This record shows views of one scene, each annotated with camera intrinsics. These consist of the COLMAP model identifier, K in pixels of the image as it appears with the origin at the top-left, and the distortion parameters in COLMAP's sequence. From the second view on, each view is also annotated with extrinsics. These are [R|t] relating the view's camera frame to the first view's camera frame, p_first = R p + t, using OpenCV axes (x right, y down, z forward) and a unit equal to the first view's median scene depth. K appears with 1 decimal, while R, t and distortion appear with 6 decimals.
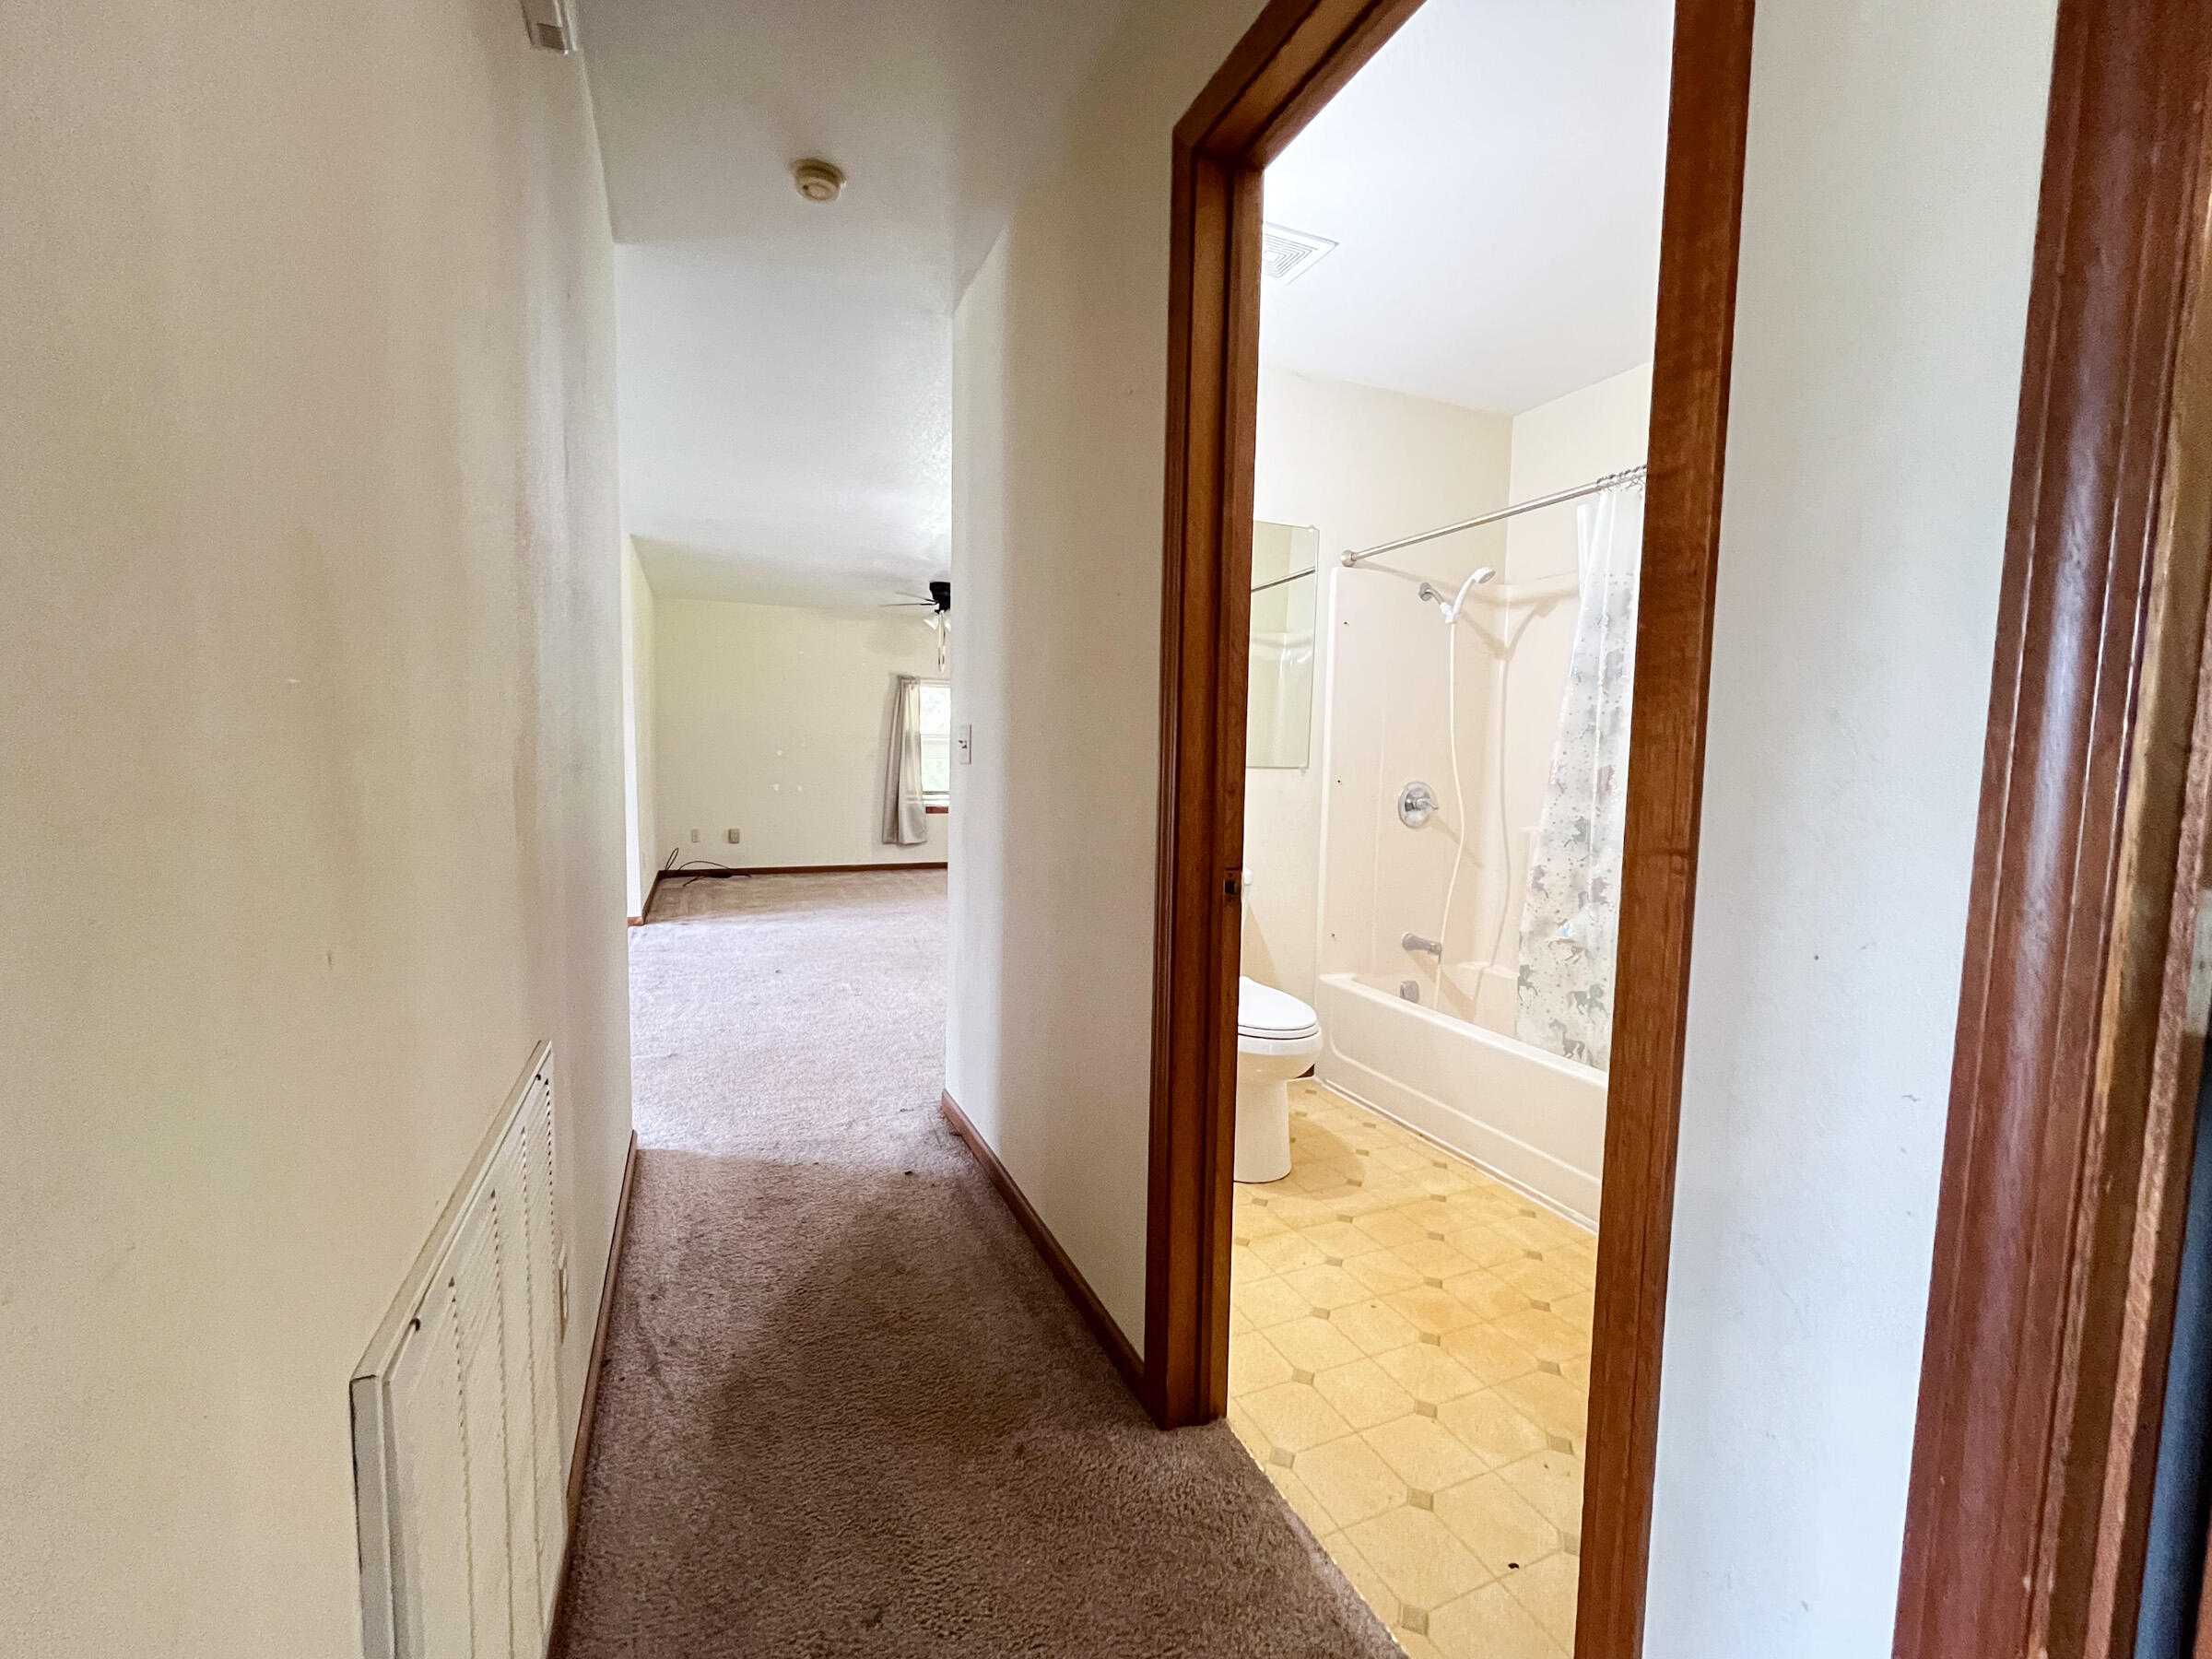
lens RADIAL K [[885.5, 0, 1112.8], [0, 885.5, 835.5], [0, 0, 1]] dist [-0.000272, -0.000846]
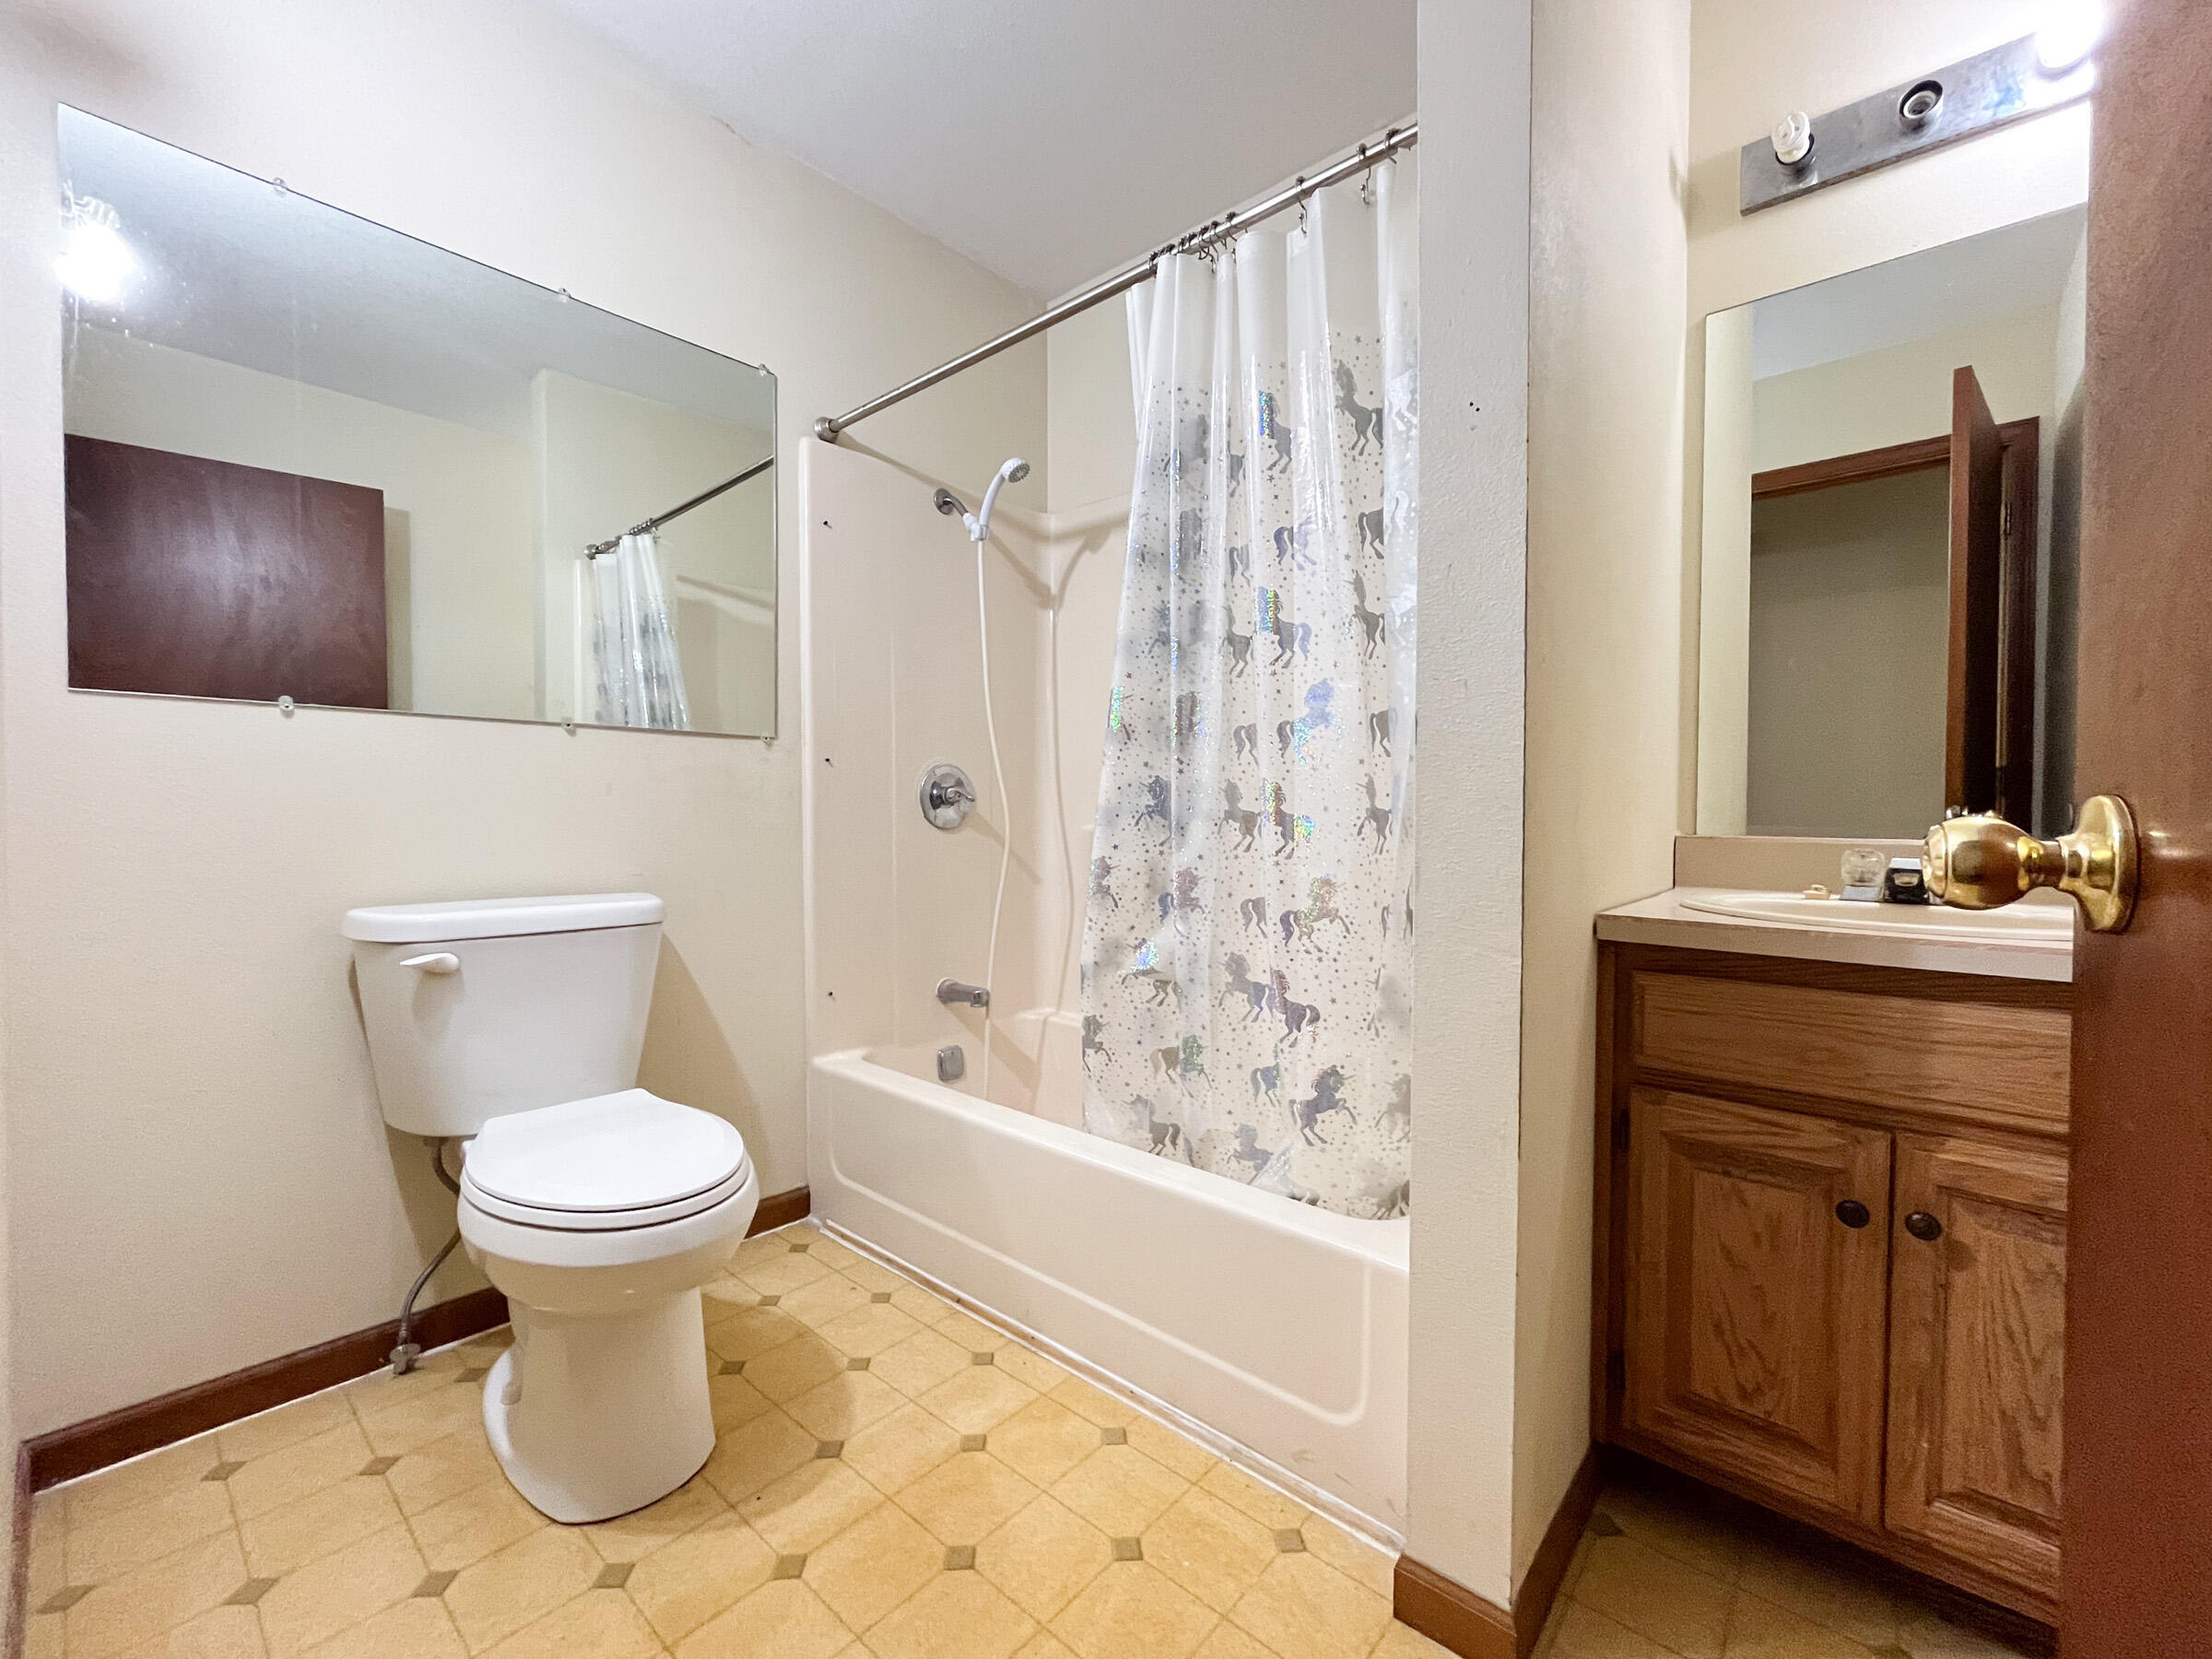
lens RADIAL K [[900.5, 0, 1103.4], [0, 900.5, 838.6], [0, 0, 1]] dist [0.001572, -0.006164]
pose [[0.903648, -0.032142, 0.427069, 0.199953], [0.052720, 0.997944, -0.036444, 0.042737], [-0.425019, 0.055448, 0.903485, 0.401671]]
